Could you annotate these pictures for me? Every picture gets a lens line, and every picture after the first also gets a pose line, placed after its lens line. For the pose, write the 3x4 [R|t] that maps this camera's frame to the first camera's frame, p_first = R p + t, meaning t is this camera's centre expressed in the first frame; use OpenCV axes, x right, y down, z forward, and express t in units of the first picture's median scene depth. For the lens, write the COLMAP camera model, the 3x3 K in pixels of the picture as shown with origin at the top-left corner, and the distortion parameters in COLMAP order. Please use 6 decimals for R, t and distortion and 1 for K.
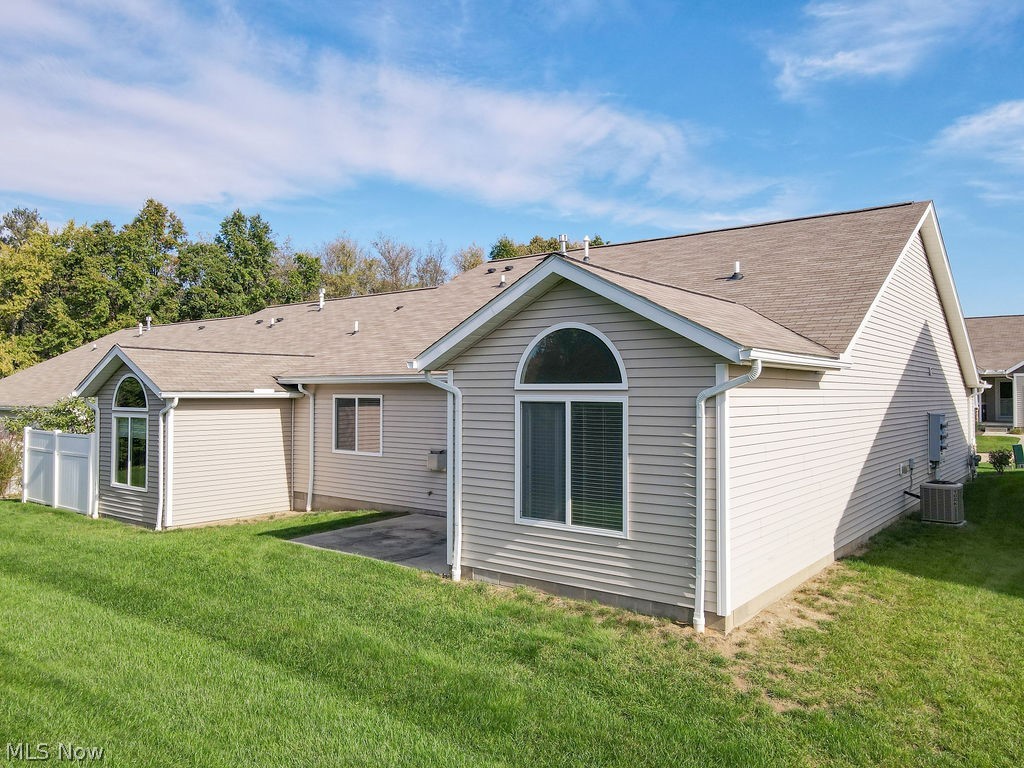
lens RADIAL K [[749.3, 0, 511.5], [0, 749.3, 384.5], [0, 0, 1]] dist [0.006935, -0.000781]
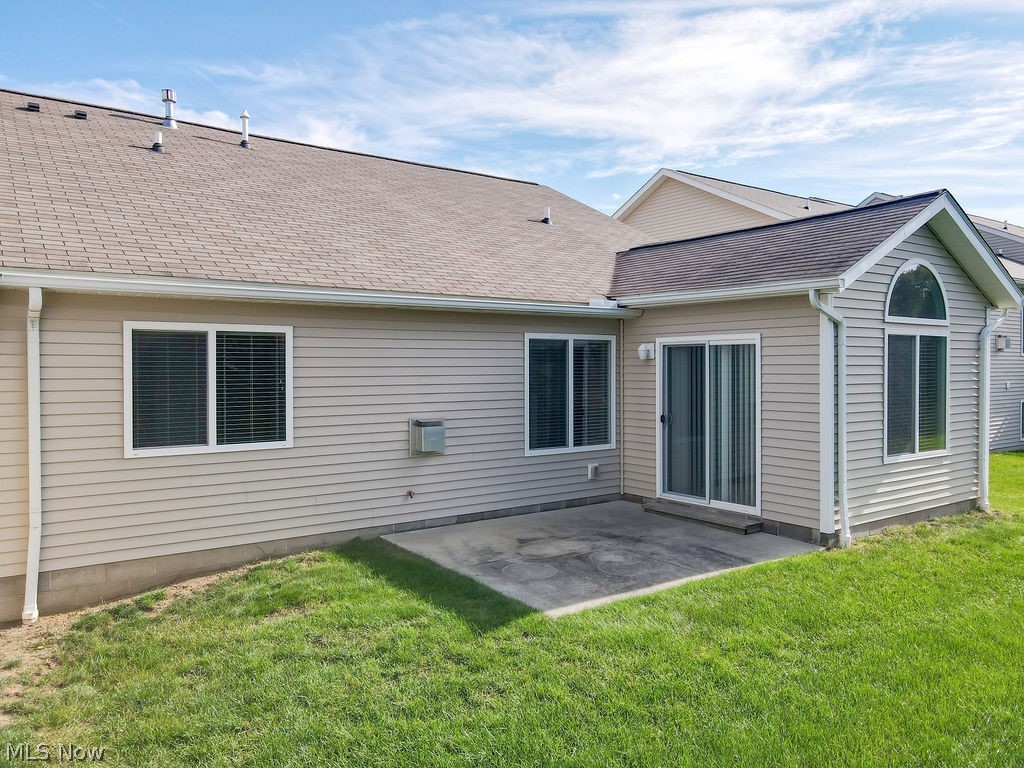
lens RADIAL K [[749.3, 0, 512.3], [0, 749.3, 378.2], [0, 0, 1]] dist [0.006935, -0.000781]
pose [[0.277533, -0.019299, 0.960522, -0.575989], [-0.008259, 0.999713, 0.022473, 0.033749], [-0.960681, -0.014170, 0.277294, 0.663532]]
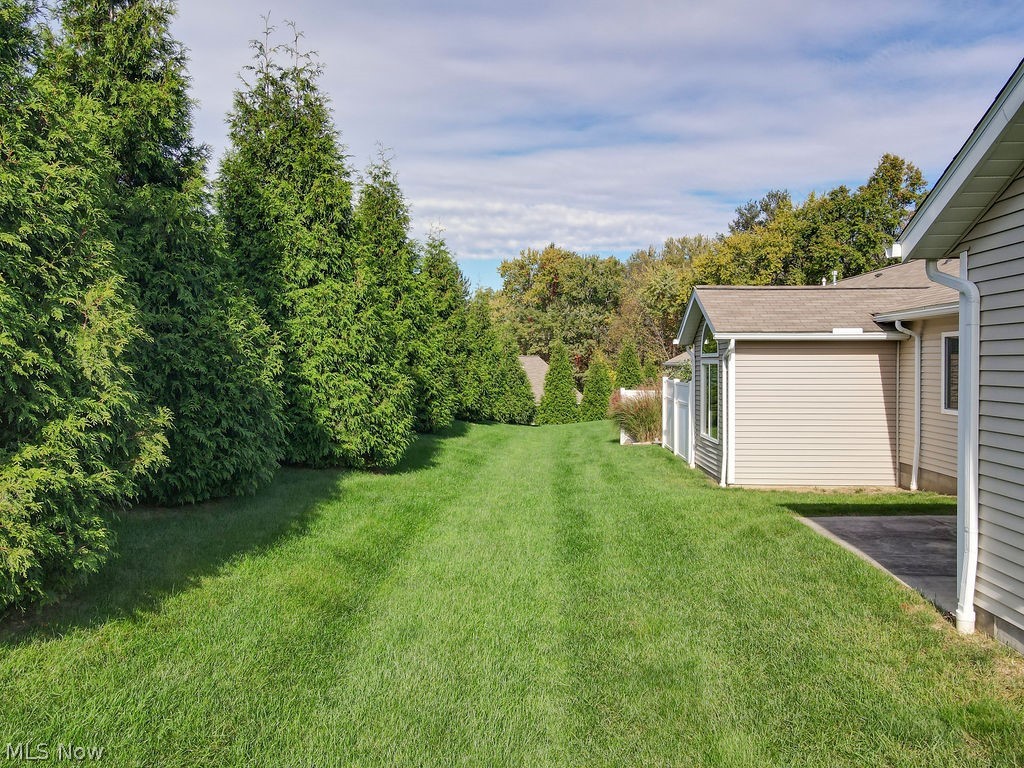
lens RADIAL K [[749.3, 0, 511.7], [0, 749.3, 384.9], [0, 0, 1]] dist [0.006935, -0.000781]
pose [[0.583298, 0.019808, -0.812017, 0.104815], [0.013214, 0.999339, 0.033869, 0.033009], [0.812151, -0.030486, 0.582651, 0.239501]]
